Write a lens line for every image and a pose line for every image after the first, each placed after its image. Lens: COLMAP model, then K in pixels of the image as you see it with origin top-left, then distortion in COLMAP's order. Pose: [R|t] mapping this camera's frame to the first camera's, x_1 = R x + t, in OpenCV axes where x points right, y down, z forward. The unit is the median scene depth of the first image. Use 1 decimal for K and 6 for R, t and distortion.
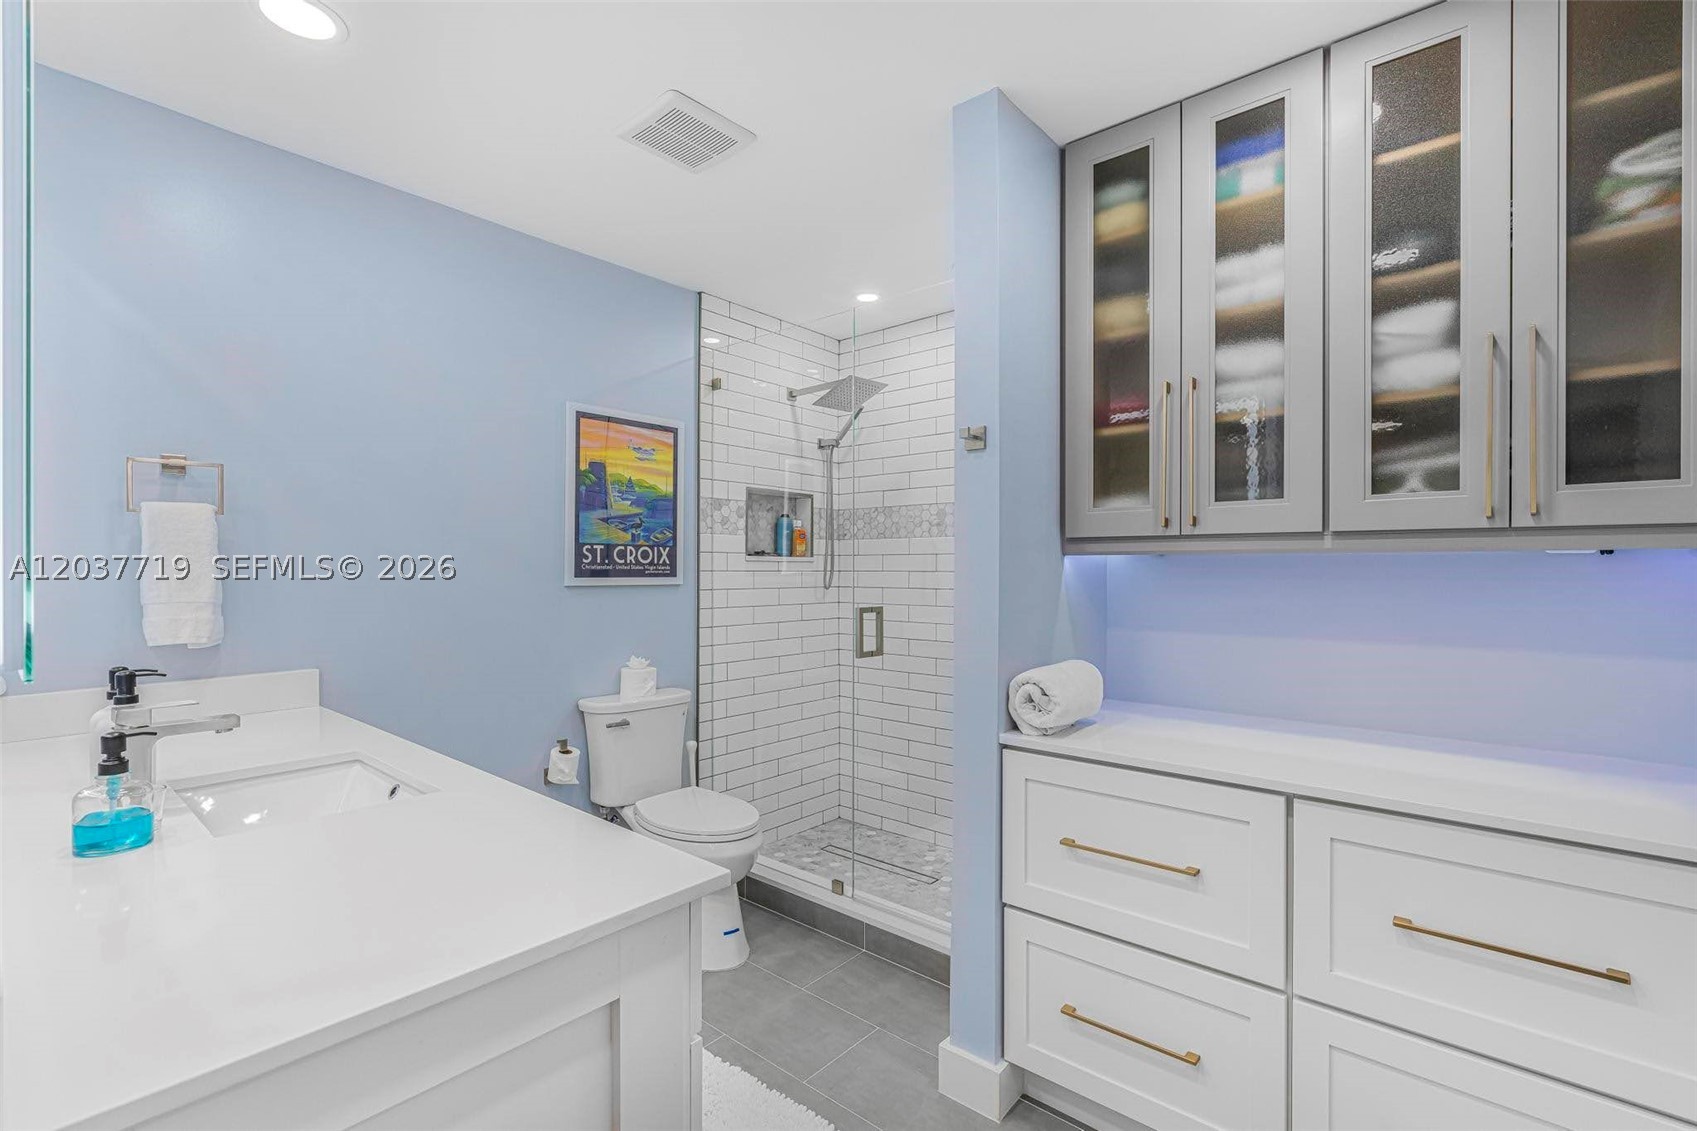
lens RADIAL K [[758.4, 0, 847.7], [0, 758.4, 578.7], [0, 0, 1]] dist [-0.009371, 0.000001]
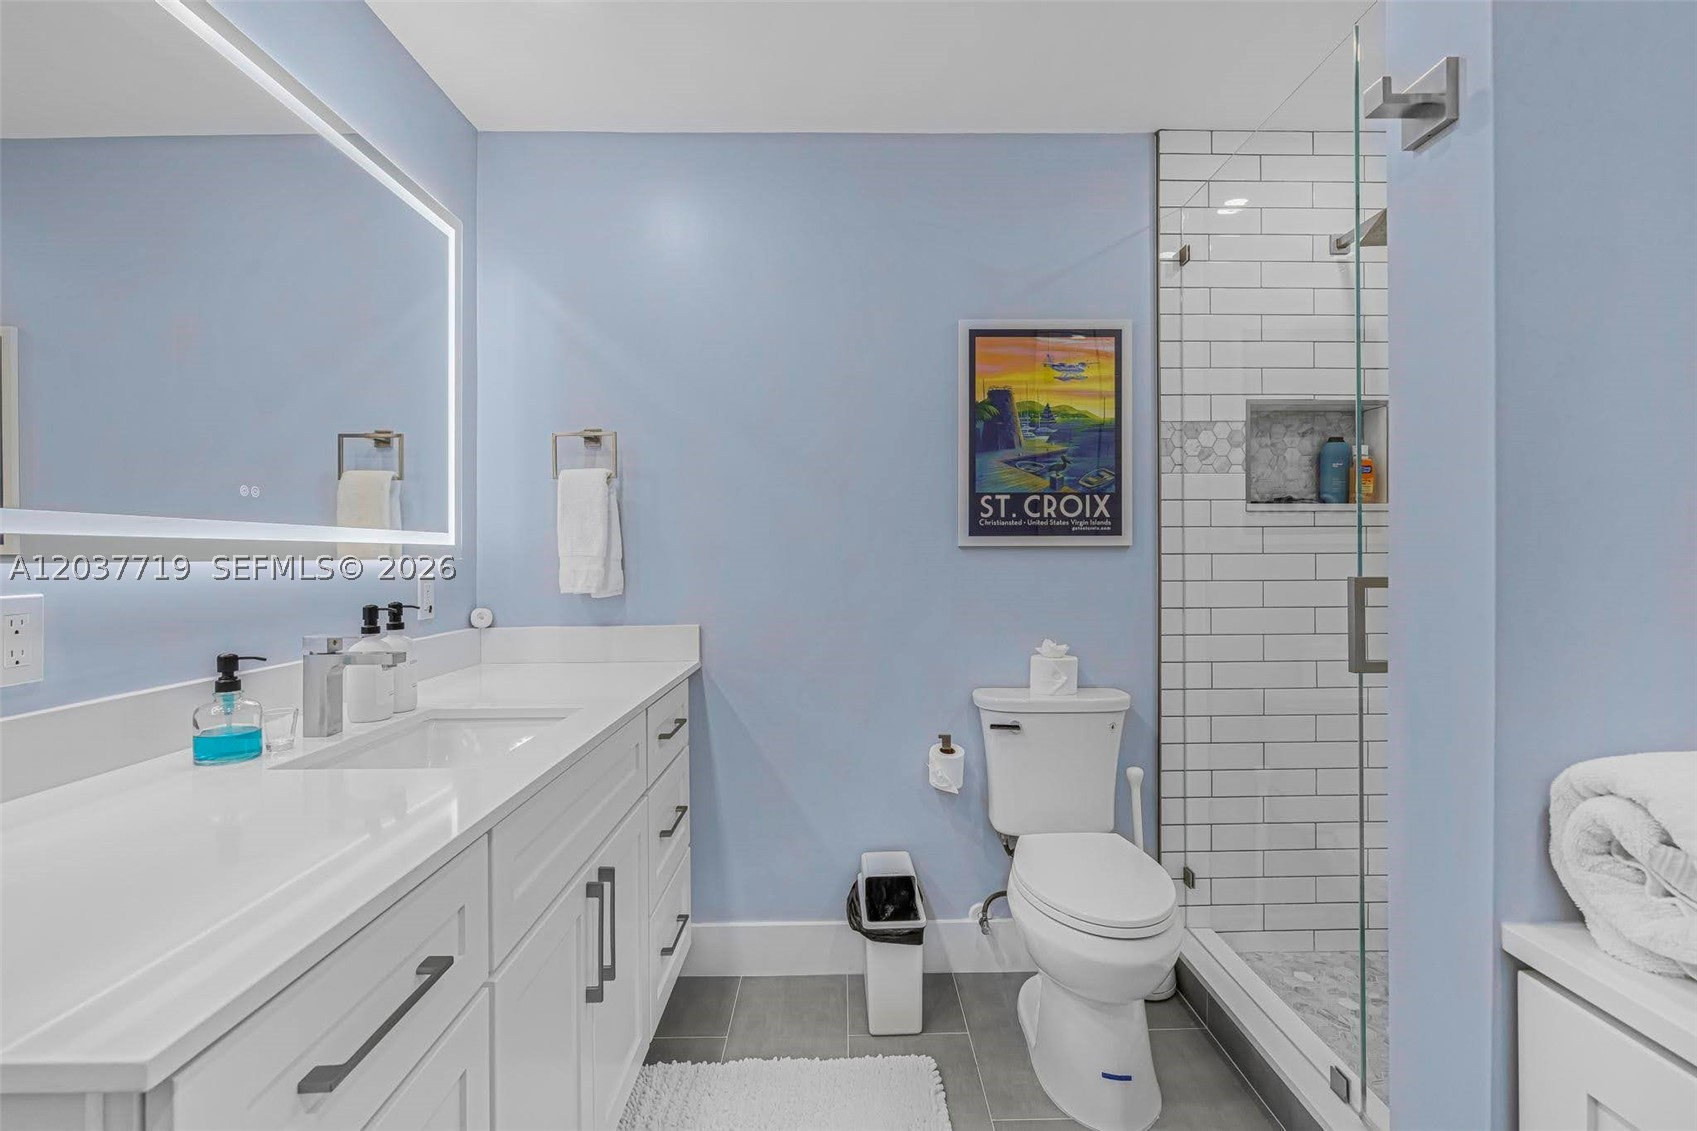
lens RADIAL K [[778.0, 0, 850.0], [0, 778.0, 555.6], [0, 0, 1]] dist [-0.007384, 0.000726]
pose [[0.665403, -0.004926, -0.746468, 0.168009], [-0.002867, 0.999954, -0.009155, 0.026460], [0.746478, 0.008232, 0.665359, 0.343248]]
